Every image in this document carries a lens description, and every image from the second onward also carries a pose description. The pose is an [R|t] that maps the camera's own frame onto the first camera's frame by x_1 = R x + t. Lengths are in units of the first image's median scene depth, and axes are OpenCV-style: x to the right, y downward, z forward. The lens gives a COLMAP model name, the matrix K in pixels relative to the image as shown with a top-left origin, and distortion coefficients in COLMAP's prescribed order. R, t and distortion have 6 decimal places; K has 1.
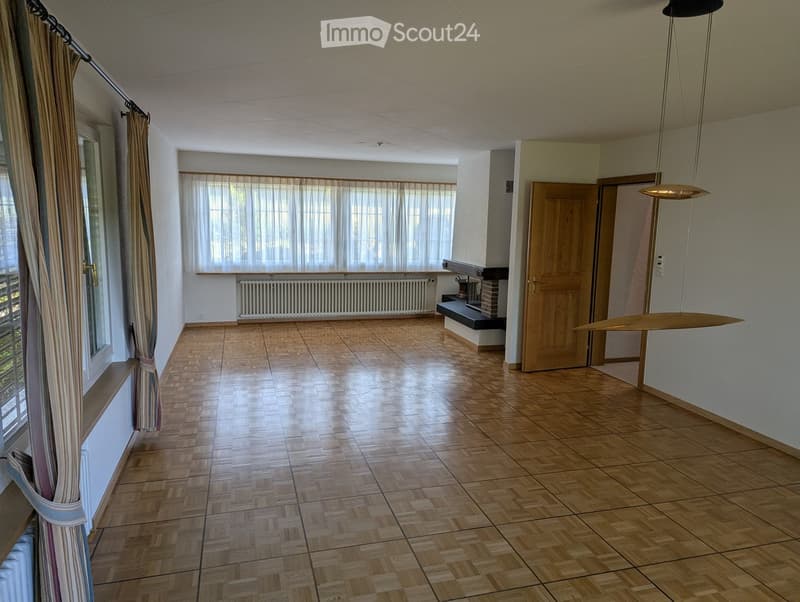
lens RADIAL K [[559.4, 0, 395.2], [0, 559.4, 301.6], [0, 0, 1]] dist [-0.044505, -0.013724]
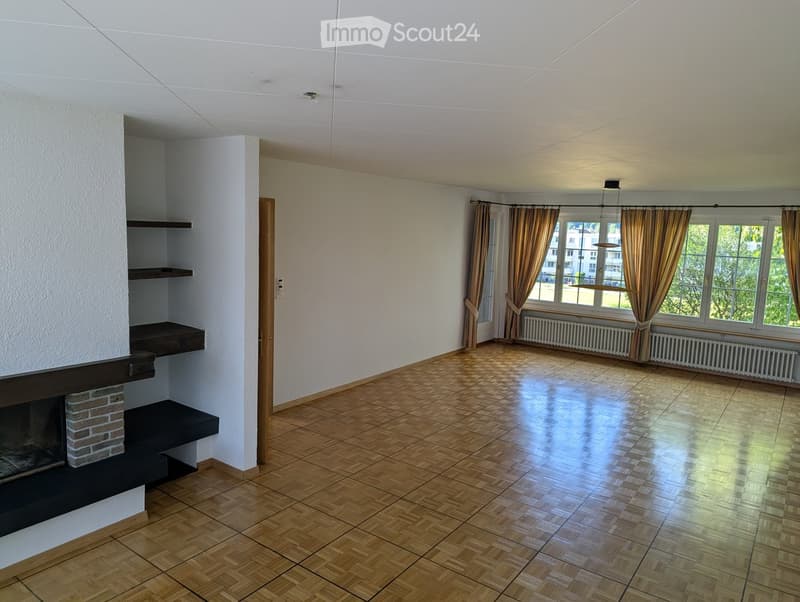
lens RADIAL K [[559.4, 0, 395.2], [0, 559.4, 301.6], [0, 0, 1]] dist [-0.044505, -0.013724]
pose [[-0.612853, -0.147607, 0.776288, -0.512386], [0.071594, 0.967986, 0.240578, -0.302082], [-0.786947, 0.203016, -0.582665, 1.567263]]
